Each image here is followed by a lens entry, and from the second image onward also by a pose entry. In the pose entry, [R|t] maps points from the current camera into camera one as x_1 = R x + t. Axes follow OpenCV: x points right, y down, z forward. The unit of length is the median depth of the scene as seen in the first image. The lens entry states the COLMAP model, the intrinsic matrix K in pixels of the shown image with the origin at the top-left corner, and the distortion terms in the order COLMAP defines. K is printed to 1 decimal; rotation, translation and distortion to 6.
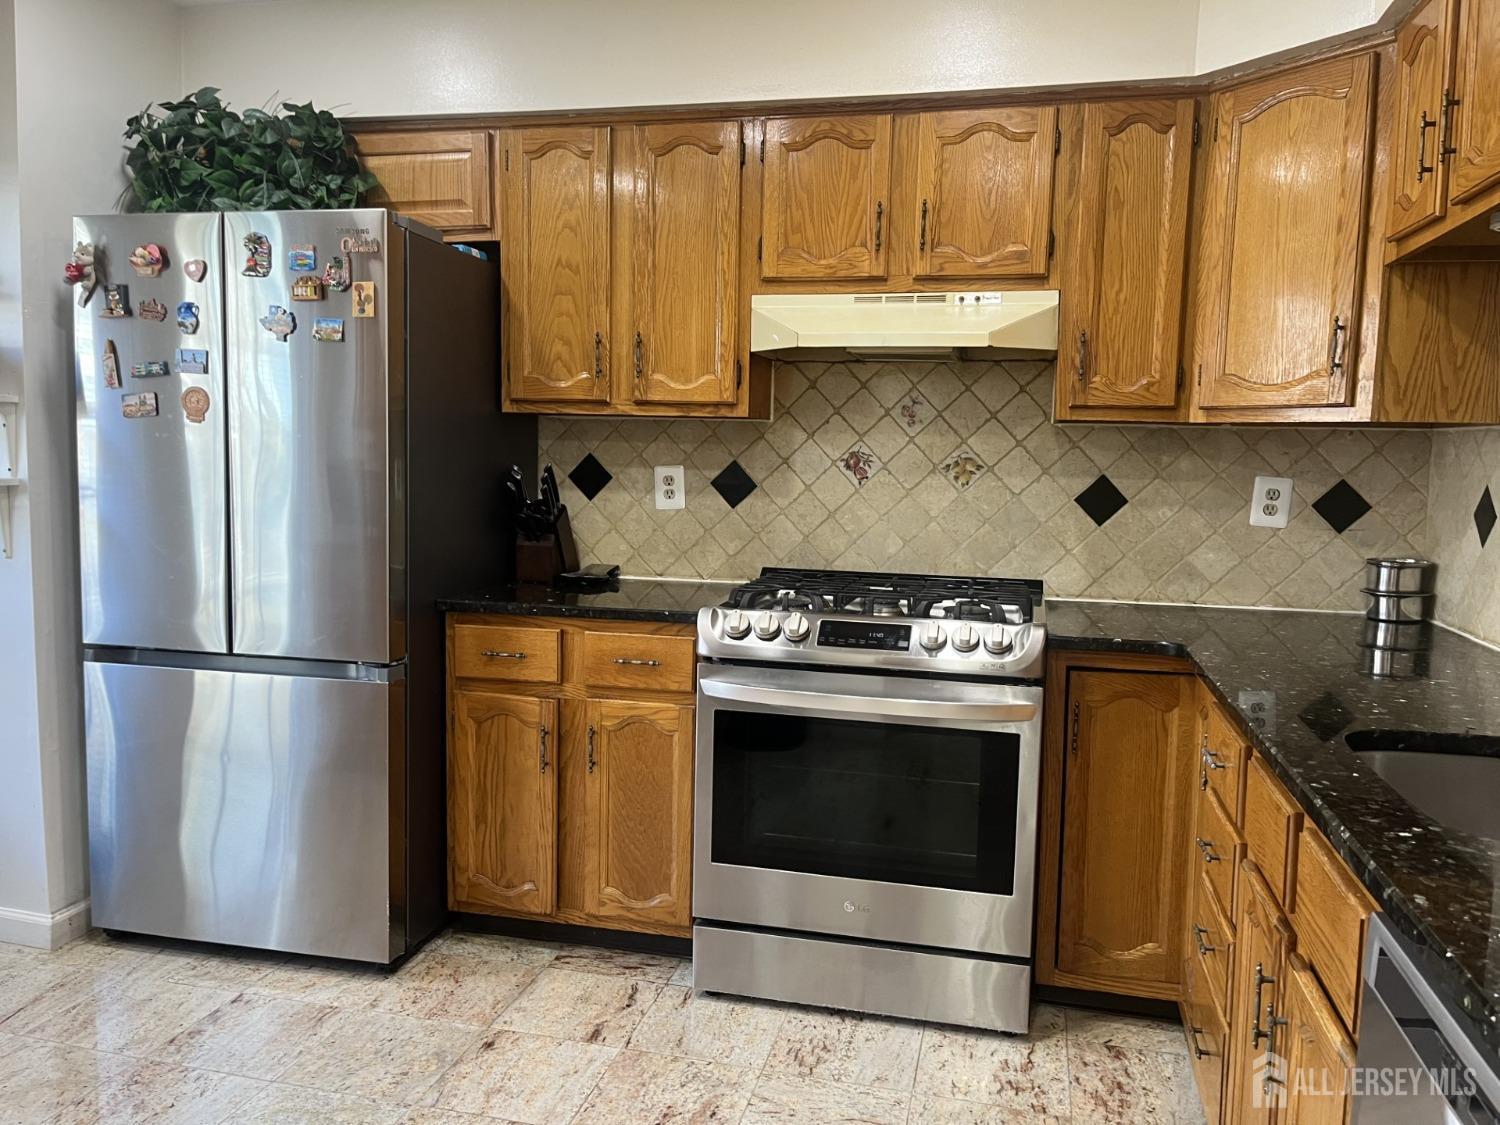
lens RADIAL K [[1134.2, 0, 750.0], [0, 1134.2, 562.5], [0, 0, 1]] dist [0.068080, -0.100242]
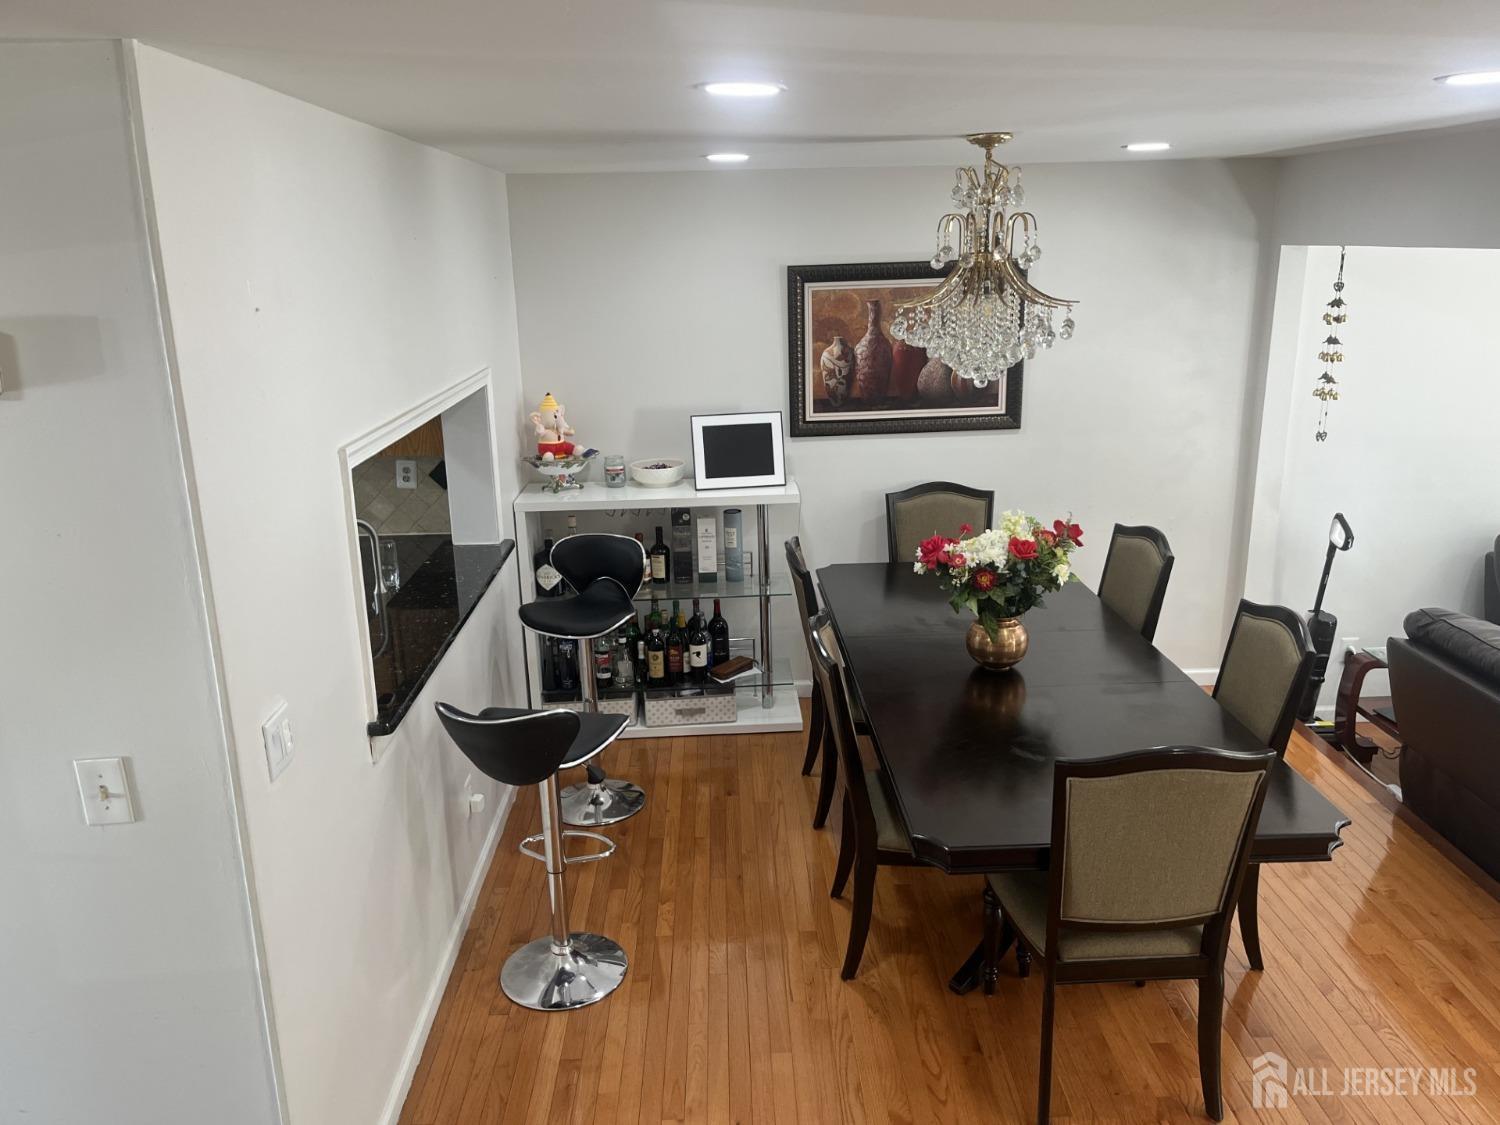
lens RADIAL K [[1122.5, 0, 750.0], [0, 1122.5, 562.5], [0, 0, 1]] dist [0.133875, -0.076630]
pose [[0.963884, -0.103809, 0.245258, 0.510659], [0.060981, 0.982467, 0.176183, -0.191293], [-0.259247, -0.154864, 0.953314, -0.807637]]
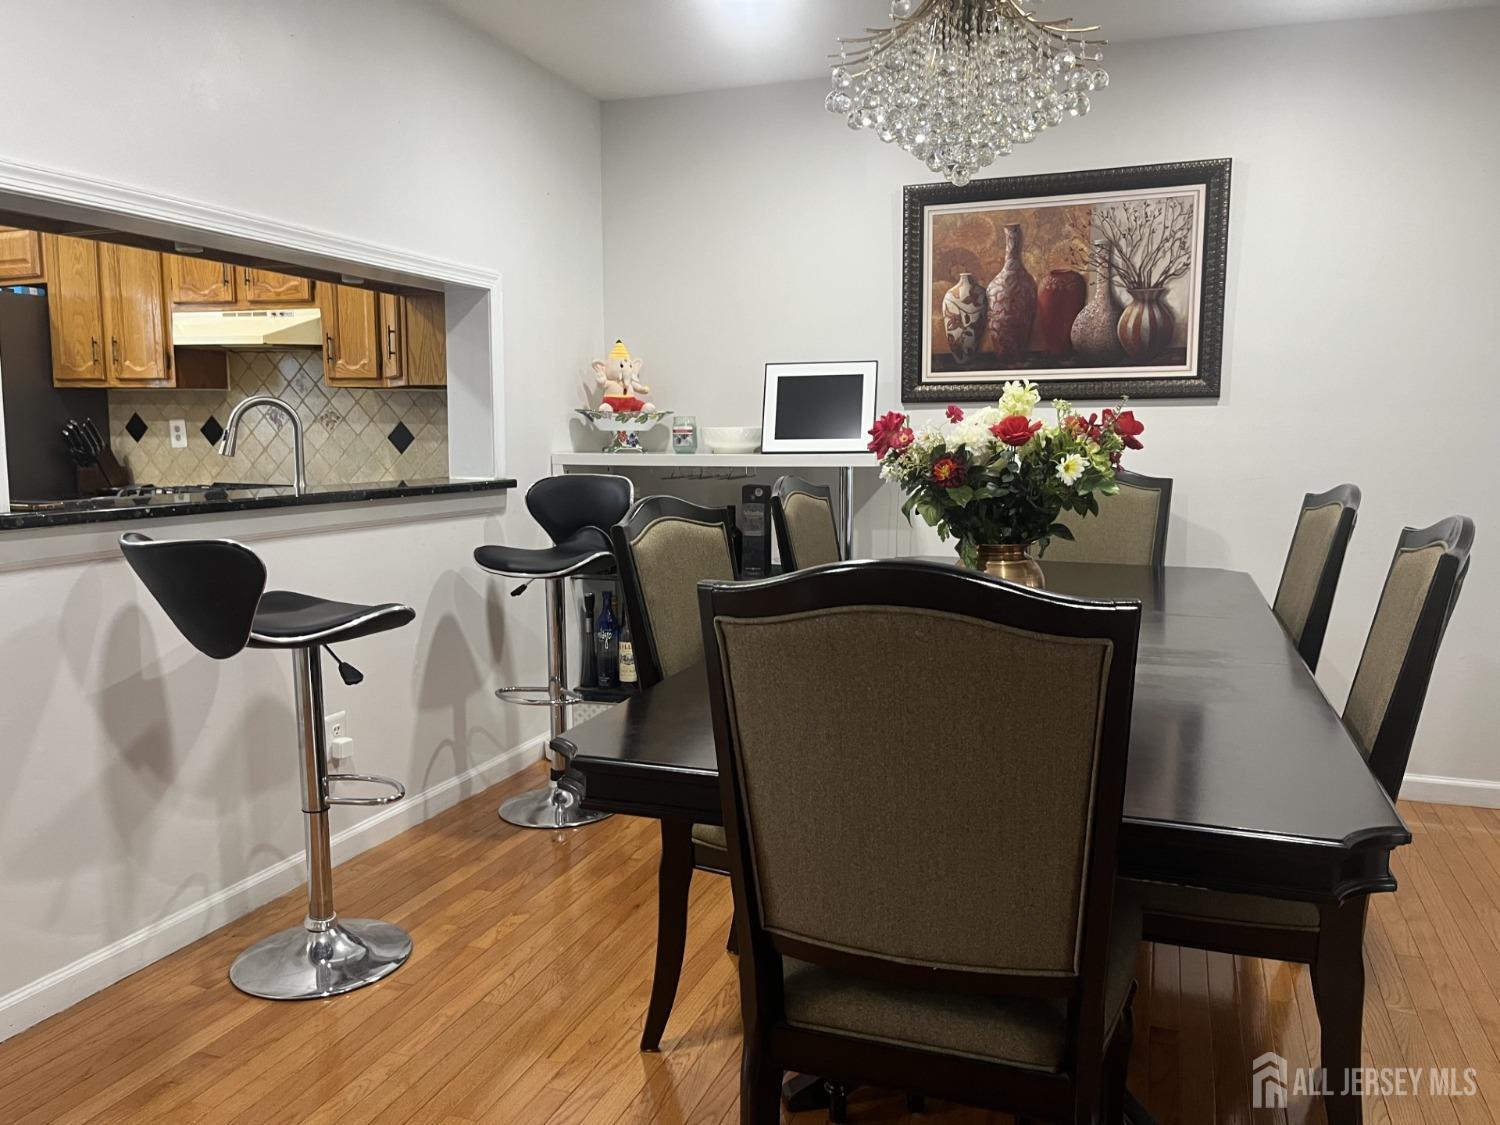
lens RADIAL K [[1126.9, 0, 750.0], [0, 1126.9, 562.5], [0, 0, 1]] dist [0.067991, -0.080157]
pose [[0.993836, -0.000333, -0.110859, 0.979854], [0.002598, 0.999791, 0.020289, 0.090422], [0.110829, -0.020452, 0.993629, -0.531283]]
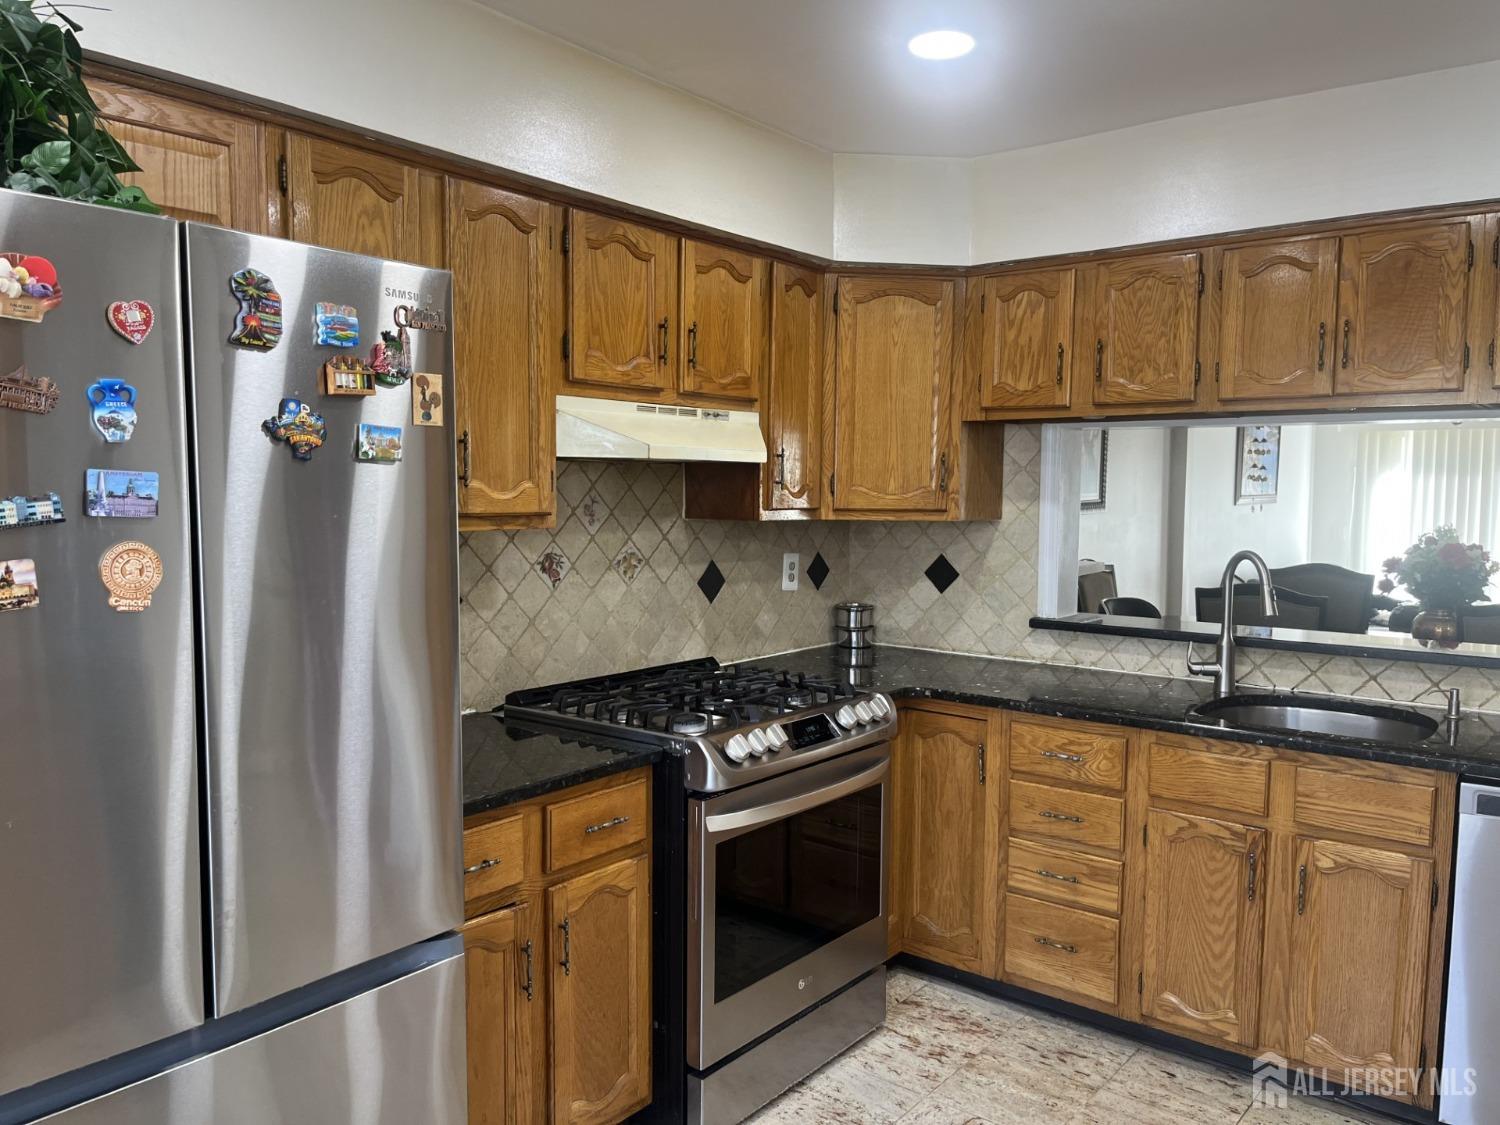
lens RADIAL K [[1126.9, 0, 750.0], [0, 1126.9, 562.5], [0, 0, 1]] dist [0.067991, -0.080157]
pose [[0.424623, -0.080703, 0.901766, -0.733630], [0.088873, 0.994924, 0.047192, -0.127150], [-0.900998, 0.060104, 0.429640, 0.467885]]
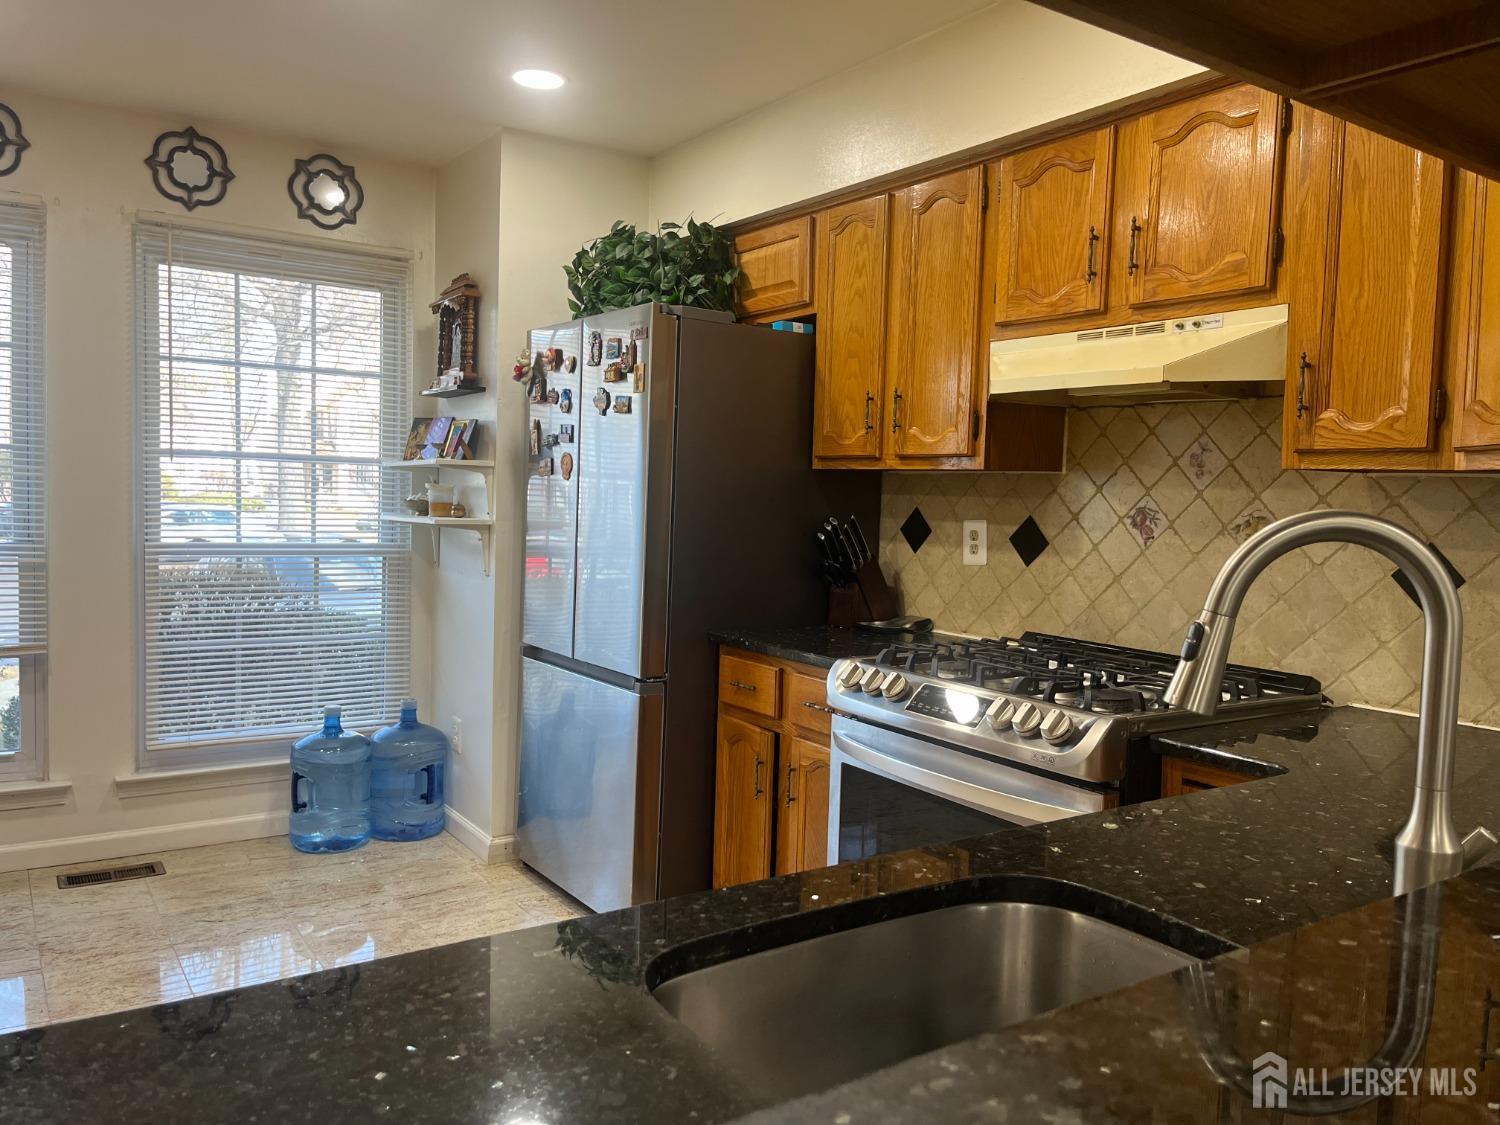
lens RADIAL K [[1126.9, 0, 750.0], [0, 1126.9, 562.5], [0, 0, 1]] dist [0.067991, -0.080157]
pose [[0.738519, 0.044107, -0.672788, 0.484462], [-0.077602, 0.996787, -0.019836, -0.016356], [0.669751, 0.066858, 0.739569, 0.171341]]
